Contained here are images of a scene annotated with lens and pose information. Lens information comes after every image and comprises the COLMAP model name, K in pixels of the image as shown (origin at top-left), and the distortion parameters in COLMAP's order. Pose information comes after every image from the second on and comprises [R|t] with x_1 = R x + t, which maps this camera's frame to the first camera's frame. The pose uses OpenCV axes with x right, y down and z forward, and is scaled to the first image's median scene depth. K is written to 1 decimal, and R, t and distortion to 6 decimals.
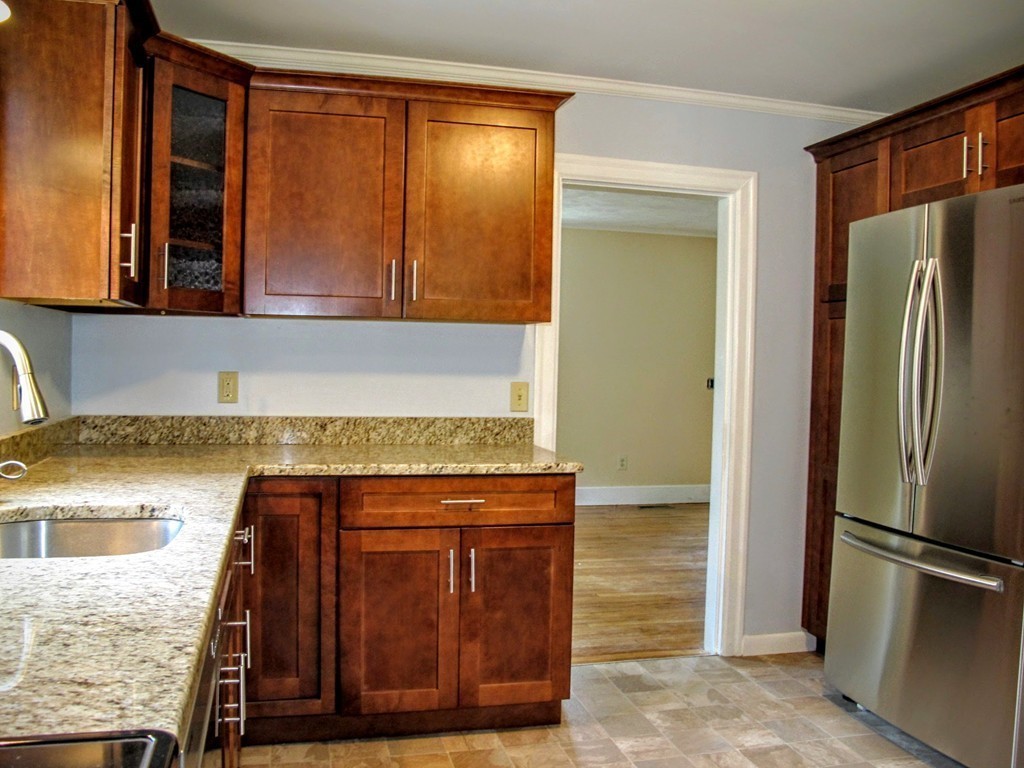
lens RADIAL K [[857.7, 0, 512.7], [0, 857.7, 386.9], [0, 0, 1]] dist [-0.143039, 0.102455]
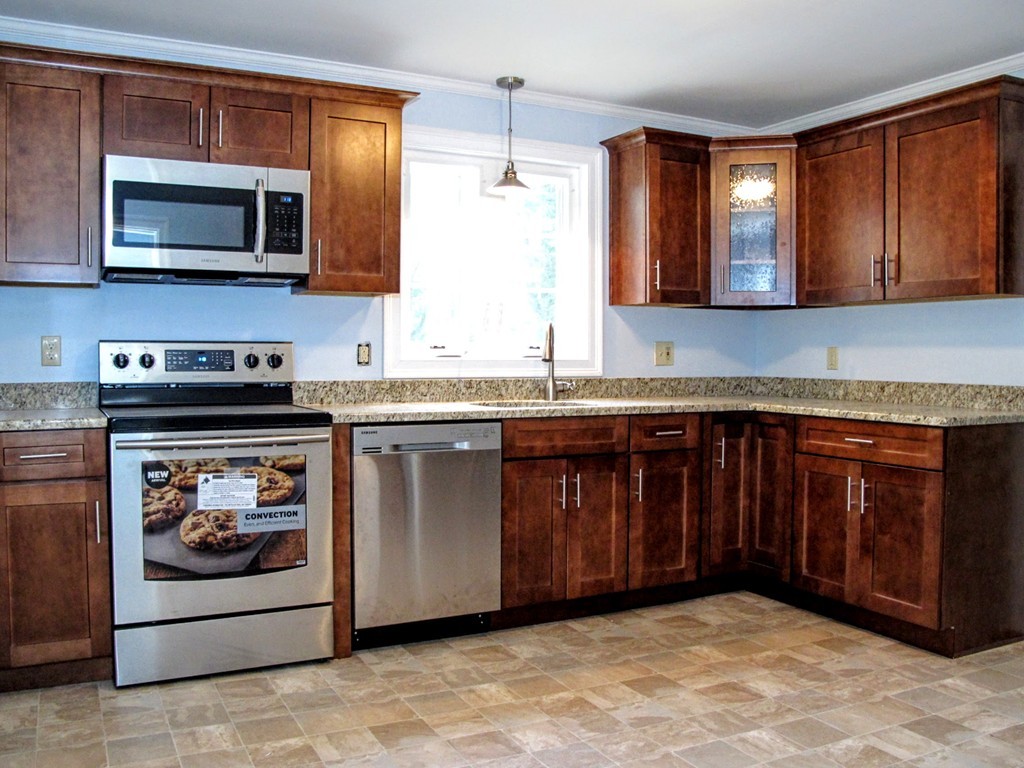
lens RADIAL K [[896.3, 0, 515.3], [0, 896.3, 382.5], [0, 0, 1]] dist [-0.132822, 0.021708]
pose [[0.238293, 0.013648, -0.971098, 1.029492], [-0.028130, 0.999579, 0.007145, 0.048973], [0.970786, 0.025615, 0.238576, 0.174223]]
